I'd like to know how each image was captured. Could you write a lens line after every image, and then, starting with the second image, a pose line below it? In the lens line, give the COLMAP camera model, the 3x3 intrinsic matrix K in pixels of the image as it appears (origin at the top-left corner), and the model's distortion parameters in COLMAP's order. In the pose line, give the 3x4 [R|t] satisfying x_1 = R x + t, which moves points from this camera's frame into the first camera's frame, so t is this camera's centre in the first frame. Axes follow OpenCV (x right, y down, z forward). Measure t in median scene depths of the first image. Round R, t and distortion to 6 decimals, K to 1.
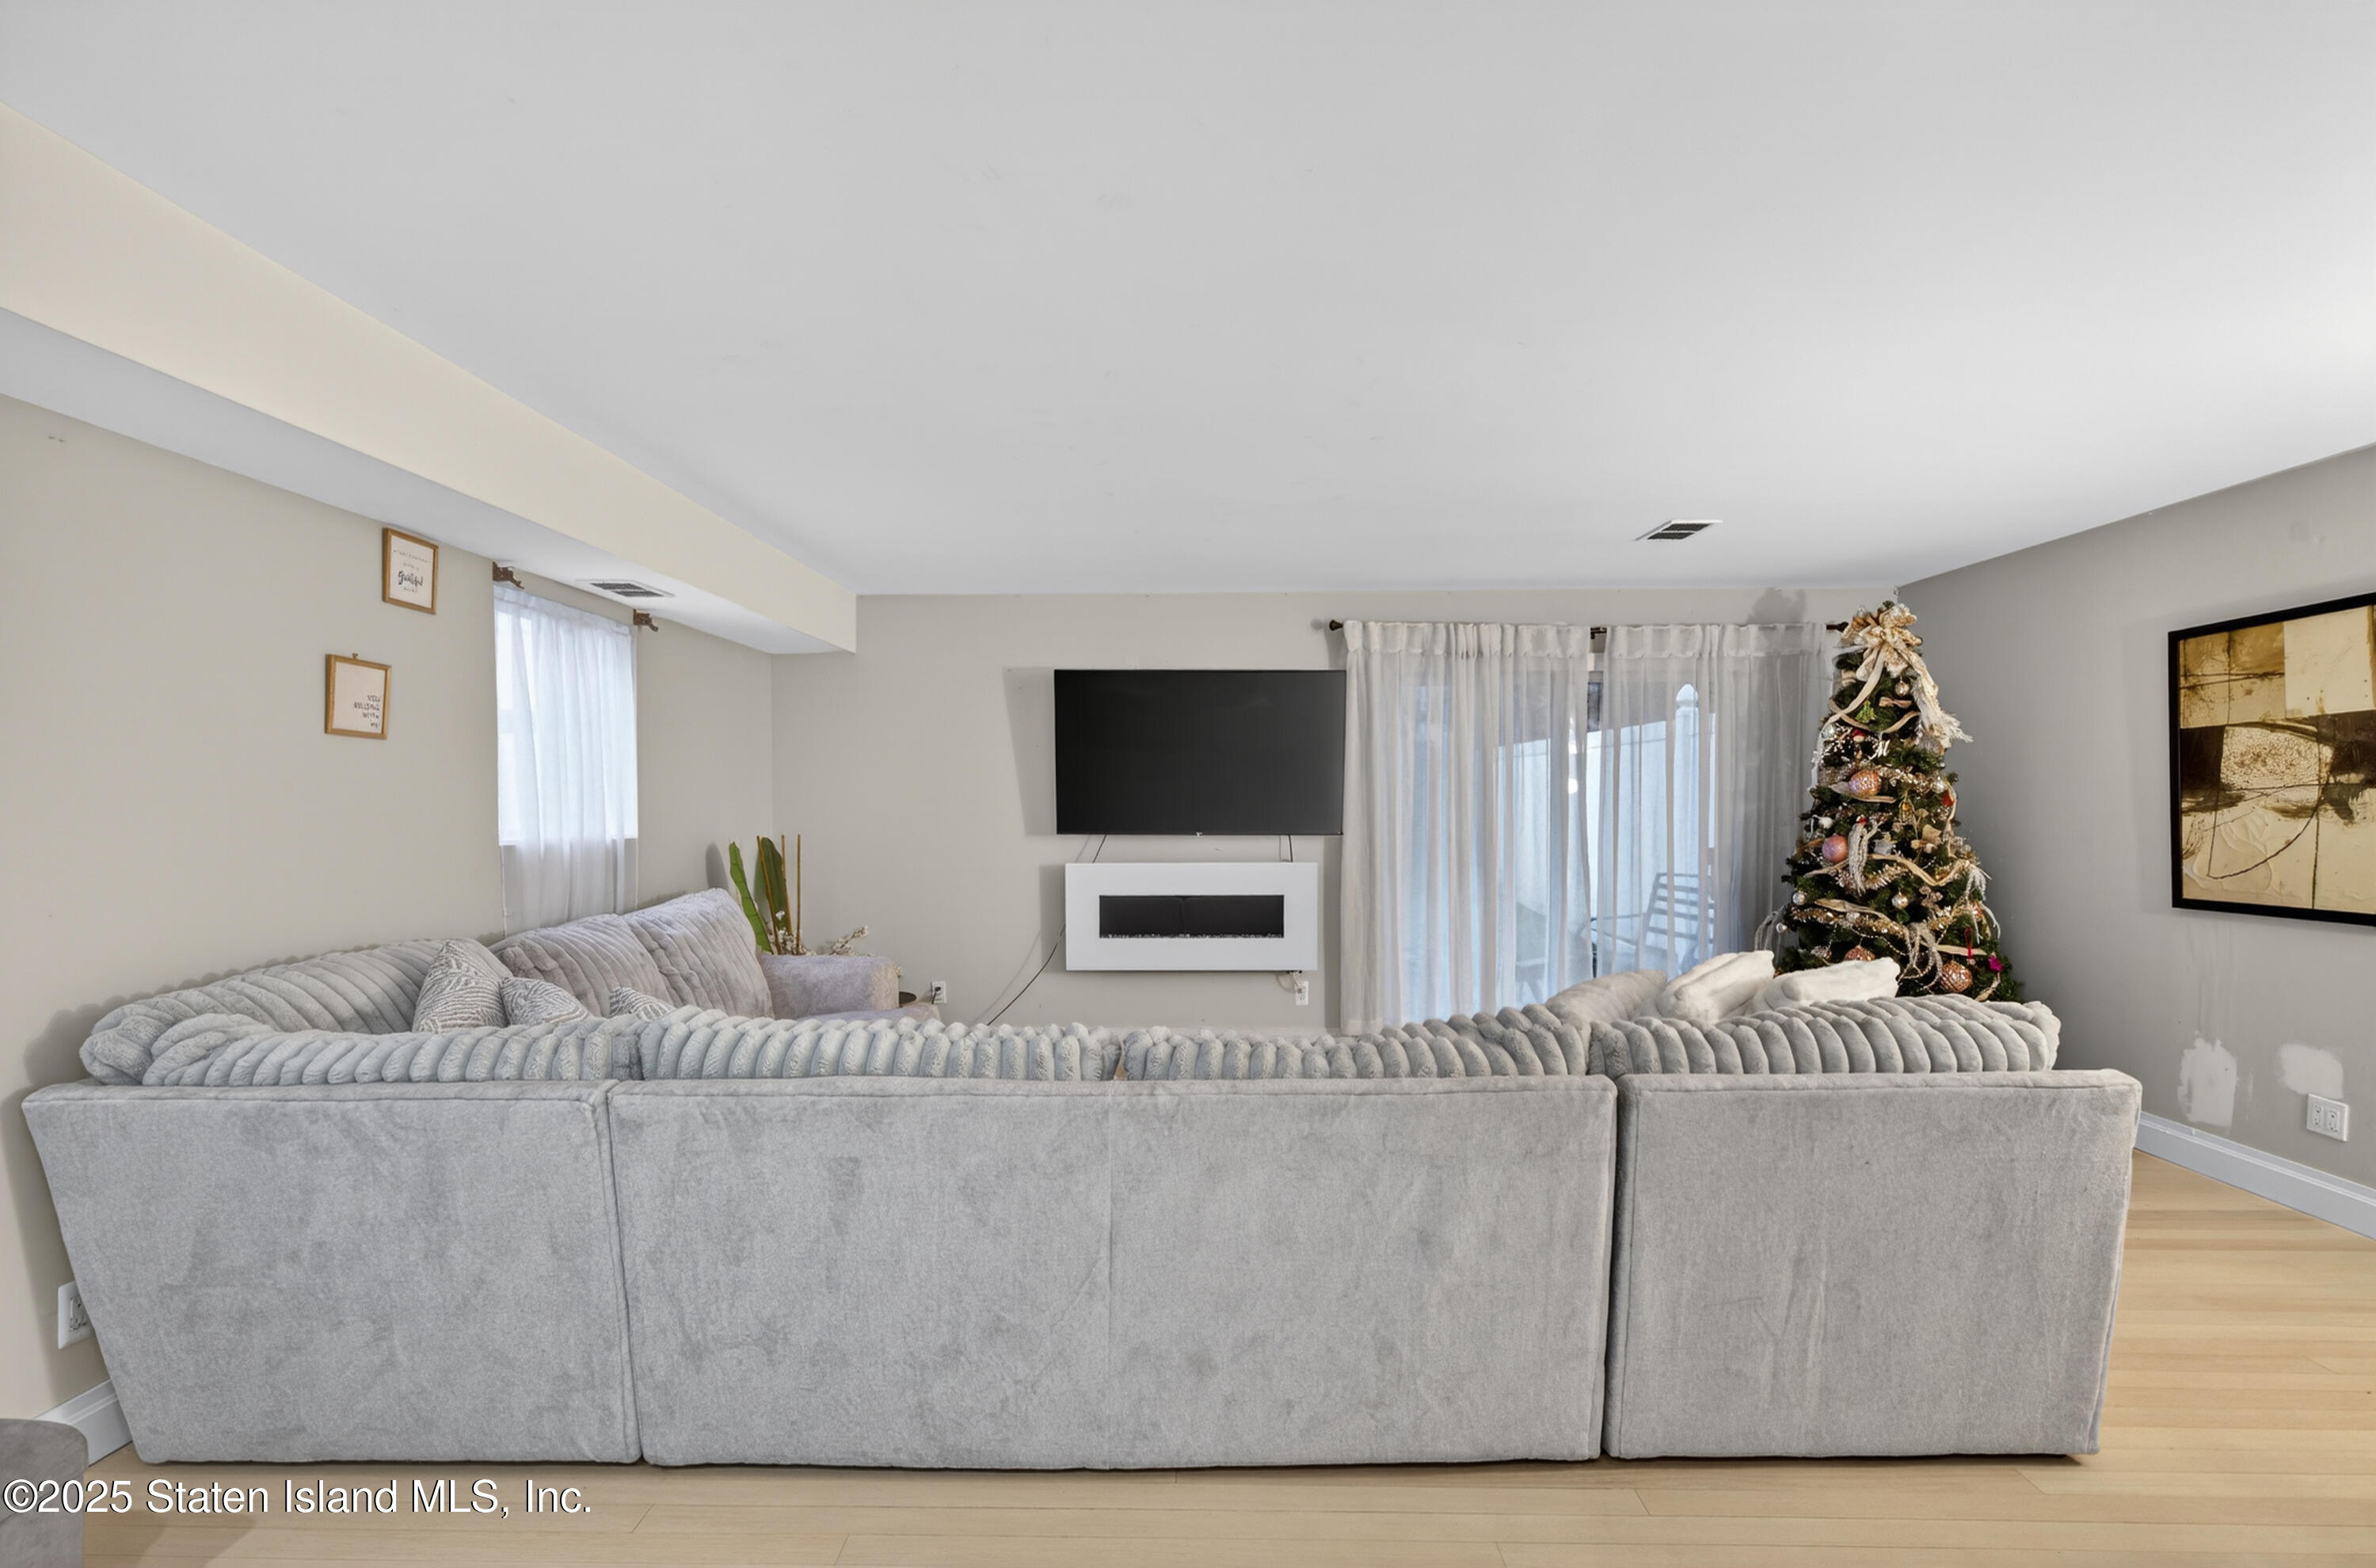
lens RADIAL K [[1086.0, 0, 1179.3], [0, 1086.0, 818.1], [0, 0, 1]] dist [-0.000591, 0.000035]
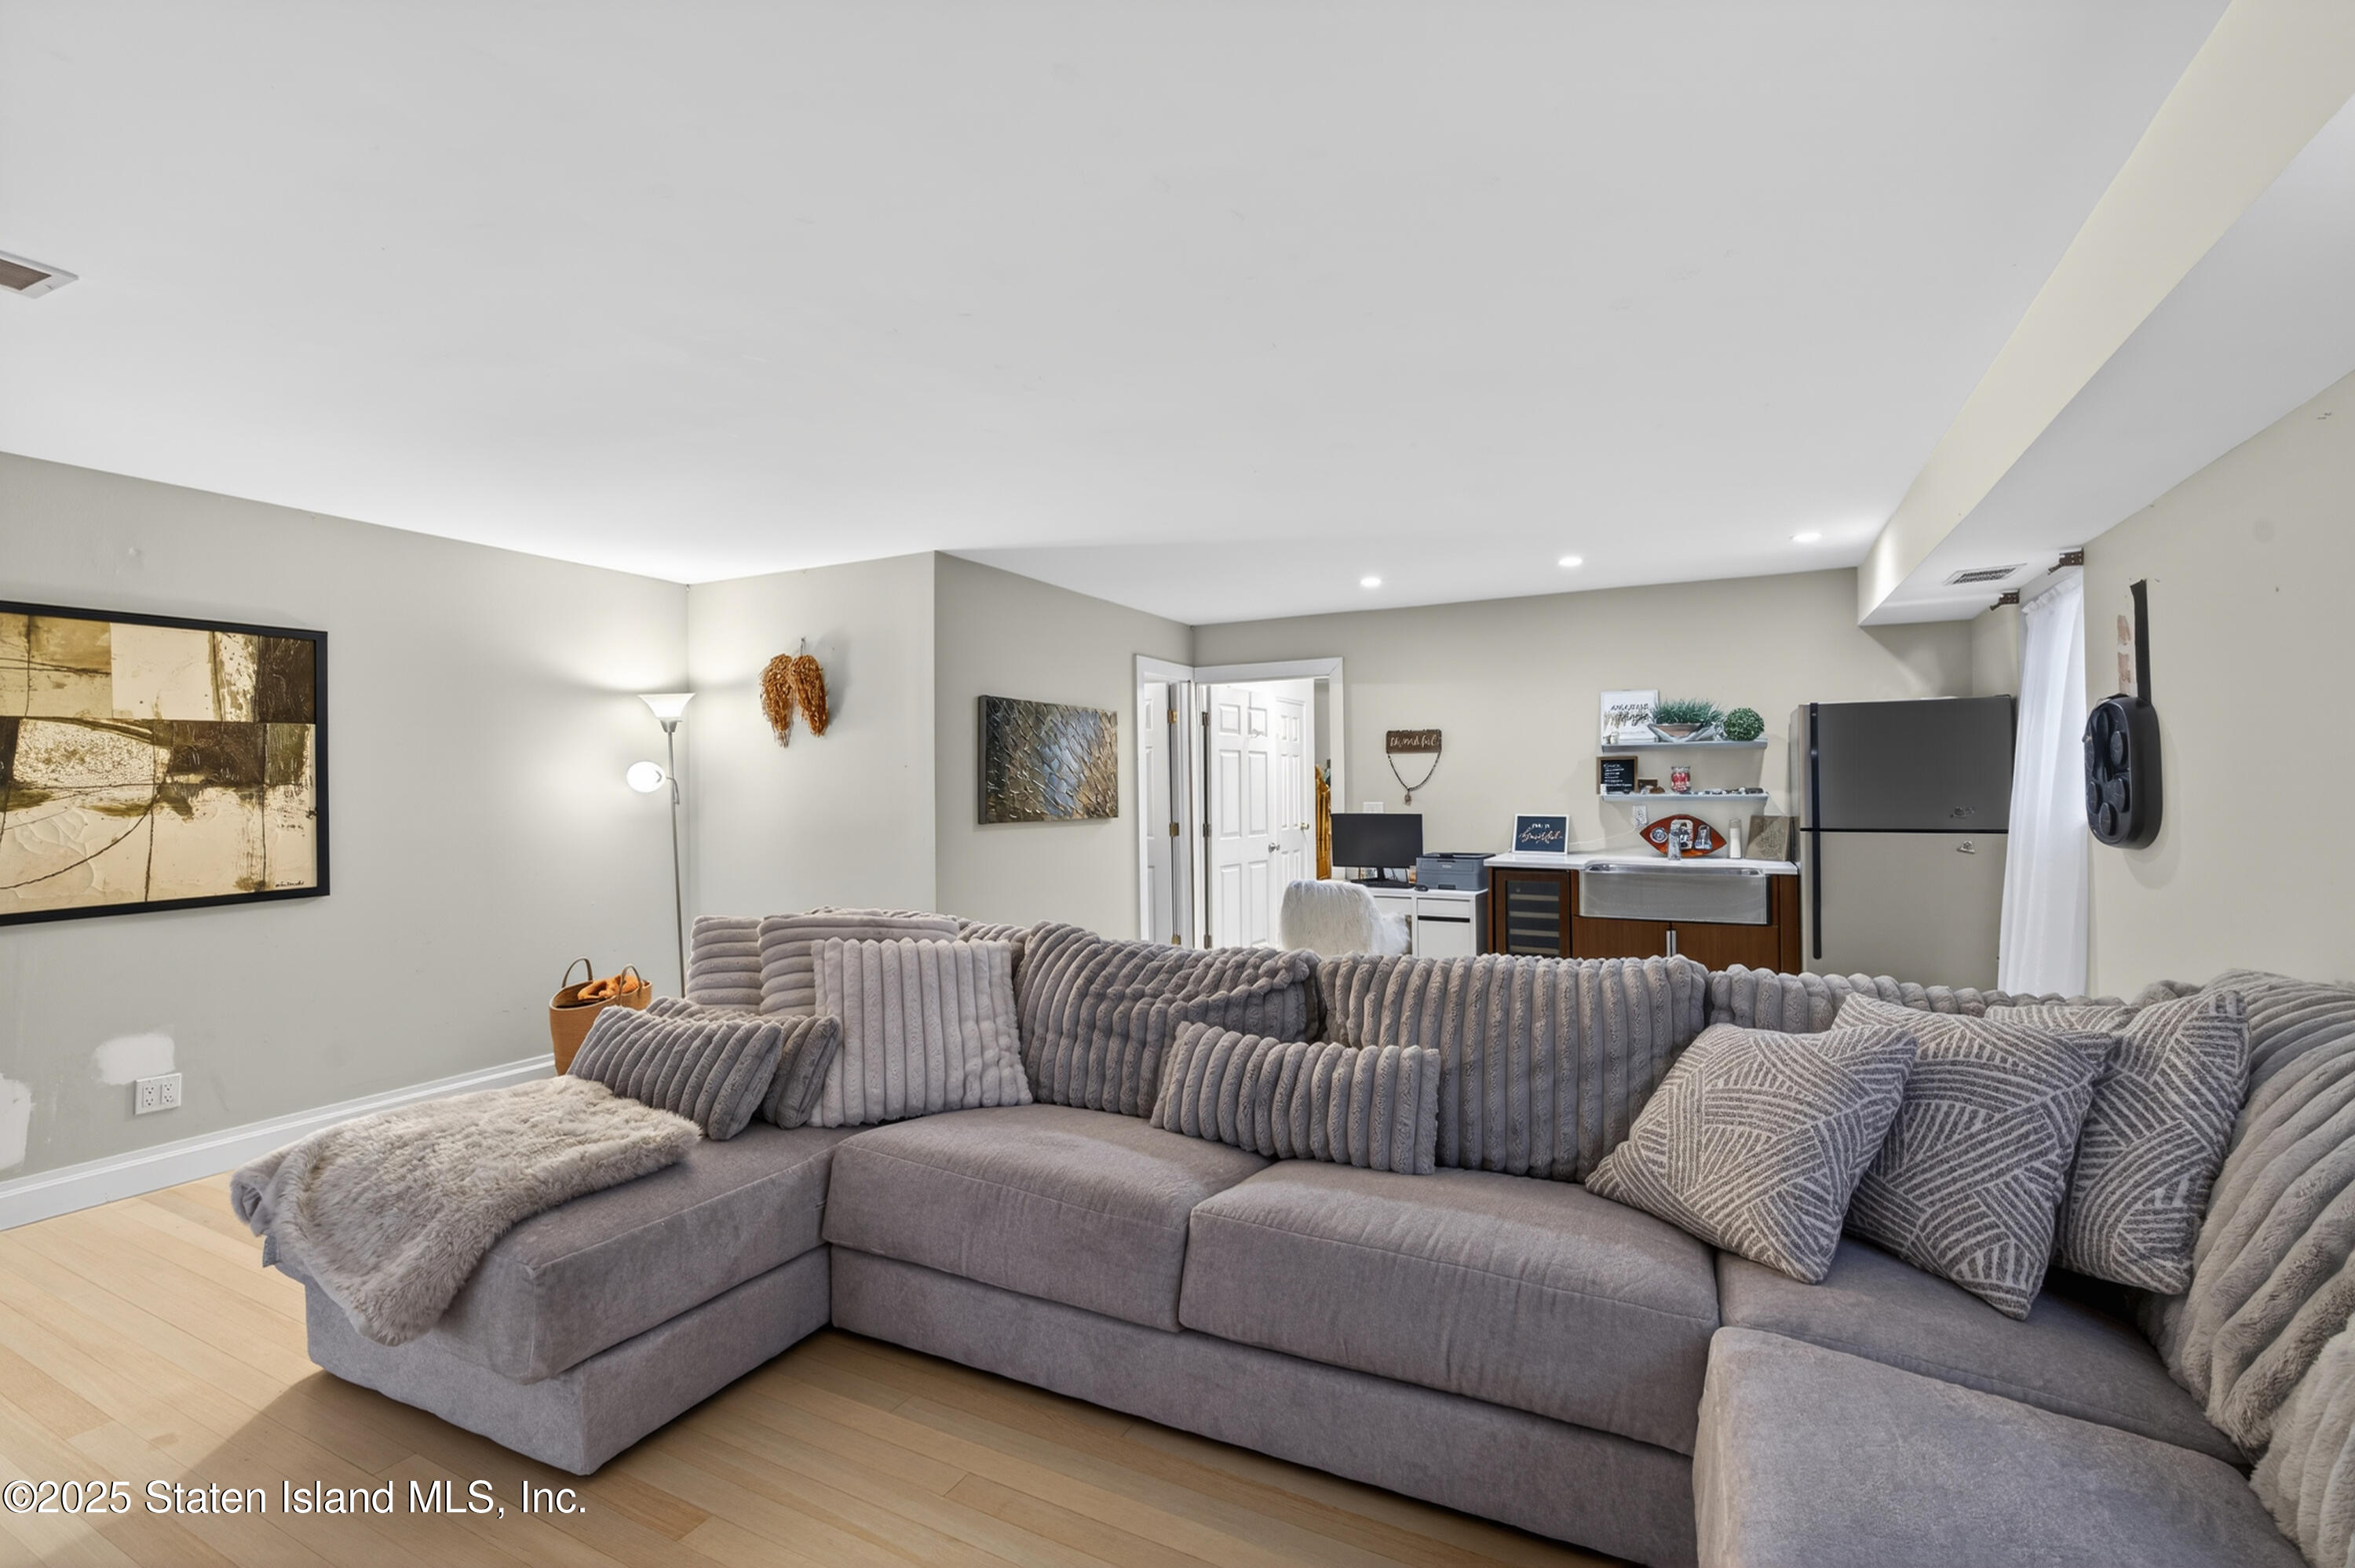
lens RADIAL K [[1047.6, 0, 1182.0], [0, 1047.6, 775.8], [0, 0, 1]] dist [0.000717, 0.000662]
pose [[-0.896057, 0.013731, 0.443727, -0.278495], [0.017586, 0.999835, 0.004573, -0.022772], [-0.443591, 0.011901, -0.896150, 1.305657]]
